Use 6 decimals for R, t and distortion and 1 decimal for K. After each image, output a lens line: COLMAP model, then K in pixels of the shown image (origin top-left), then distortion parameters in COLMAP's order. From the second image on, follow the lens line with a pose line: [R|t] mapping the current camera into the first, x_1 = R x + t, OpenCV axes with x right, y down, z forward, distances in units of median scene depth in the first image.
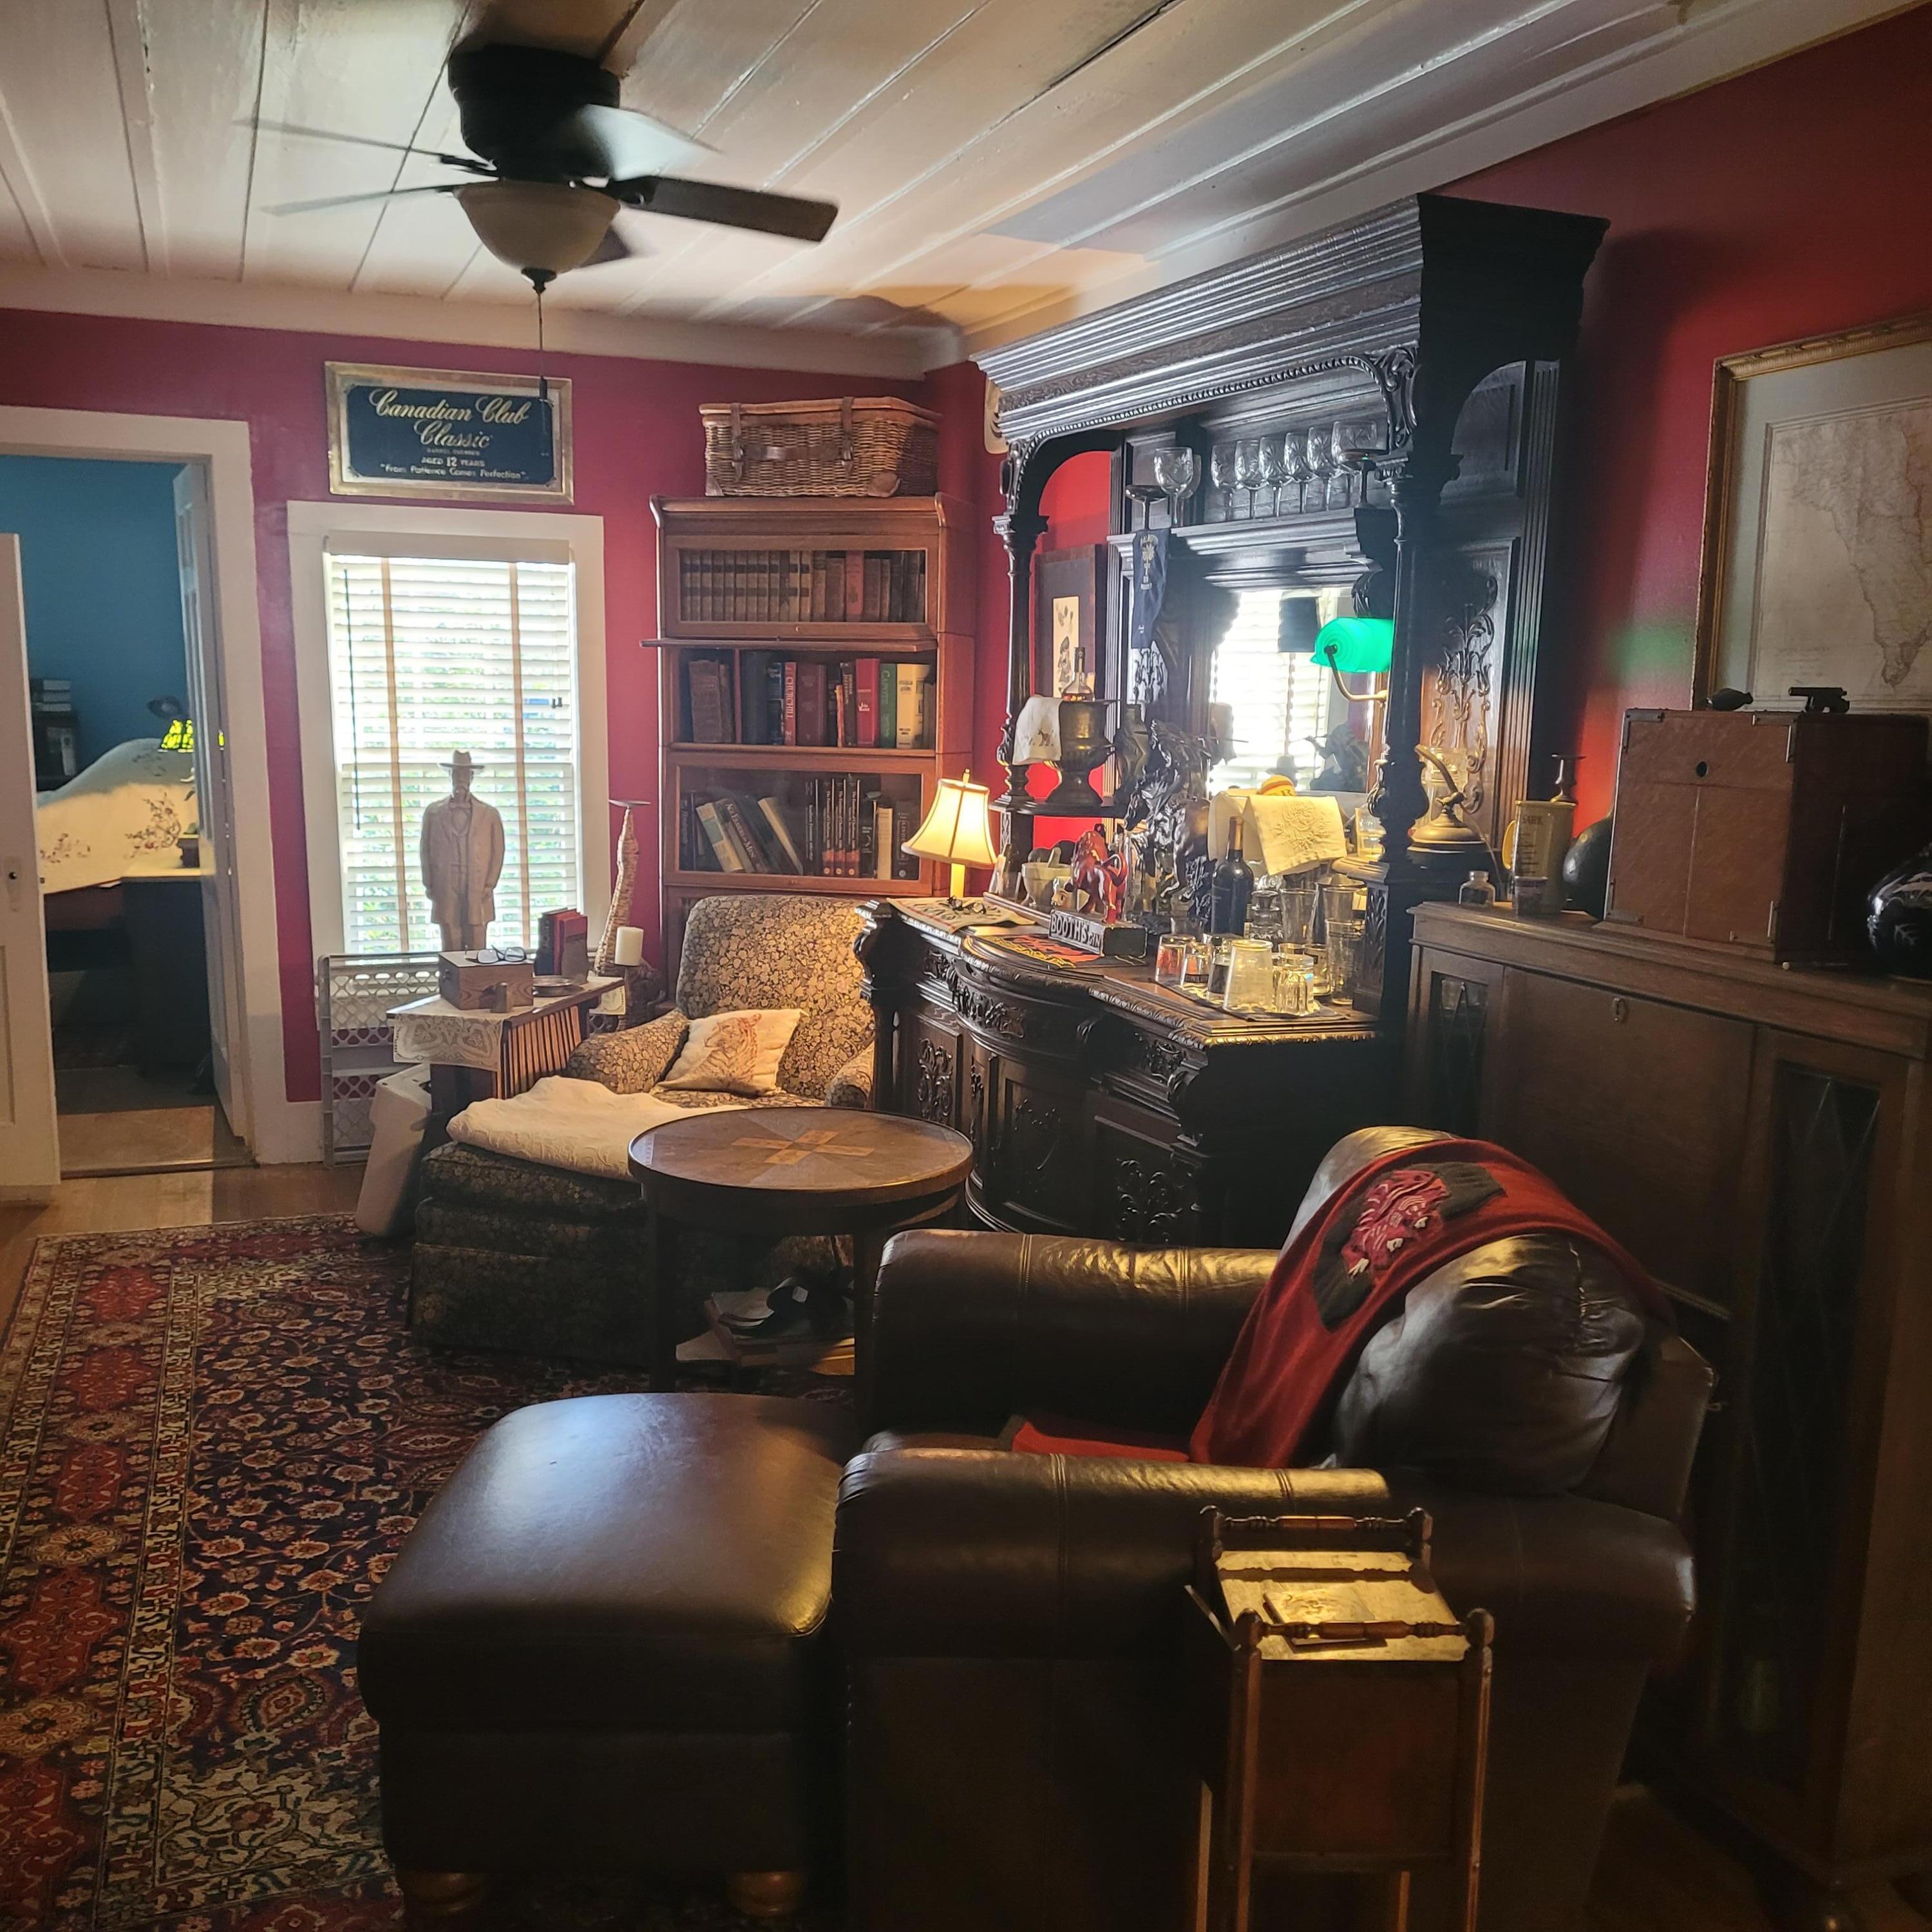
lens RADIAL K [[1929.0, 0, 966.4], [0, 1929.0, 971.7], [0, 0, 1]] dist [0.047982, 0.000000]
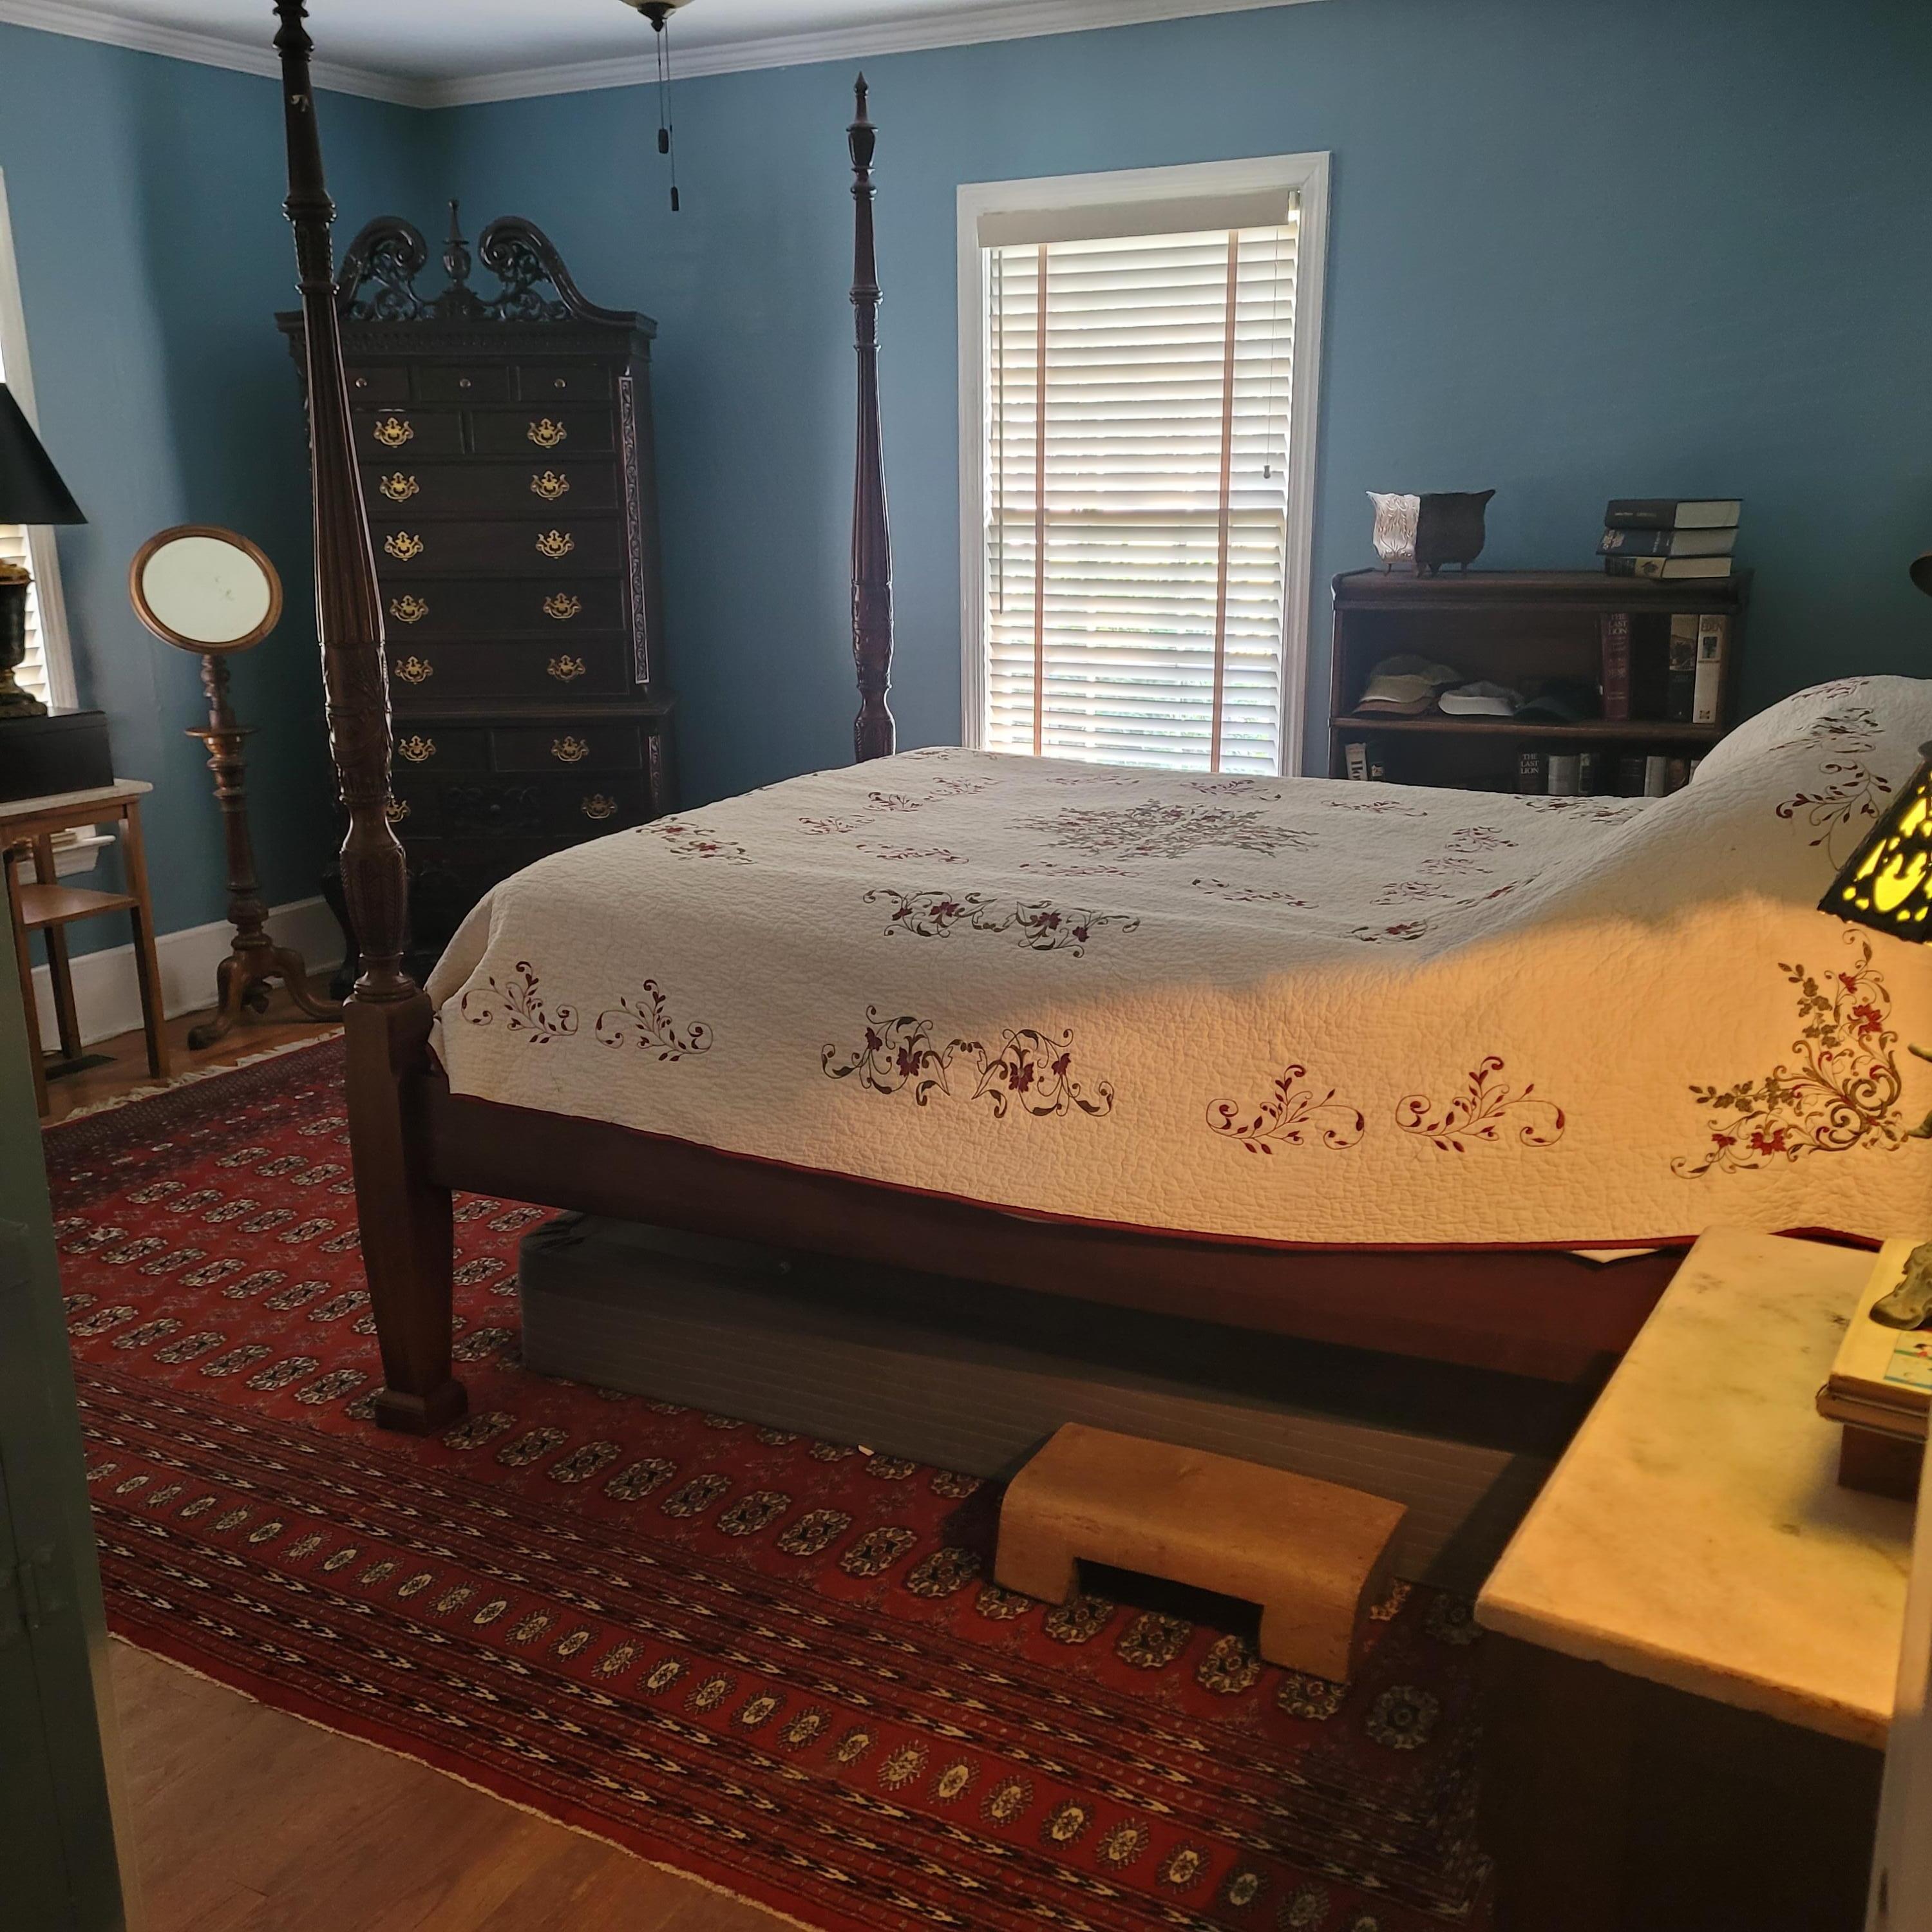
lens RADIAL K [[1929.0, 0, 962.9], [0, 1929.0, 969.2], [0, 0, 1]] dist [0.047982, 0.000000]
pose [[0.652598, 0.186708, -0.734340, -0.294882], [-0.112766, 0.982304, 0.149540, -0.116065], [0.749266, -0.014781, 0.662104, 0.728138]]
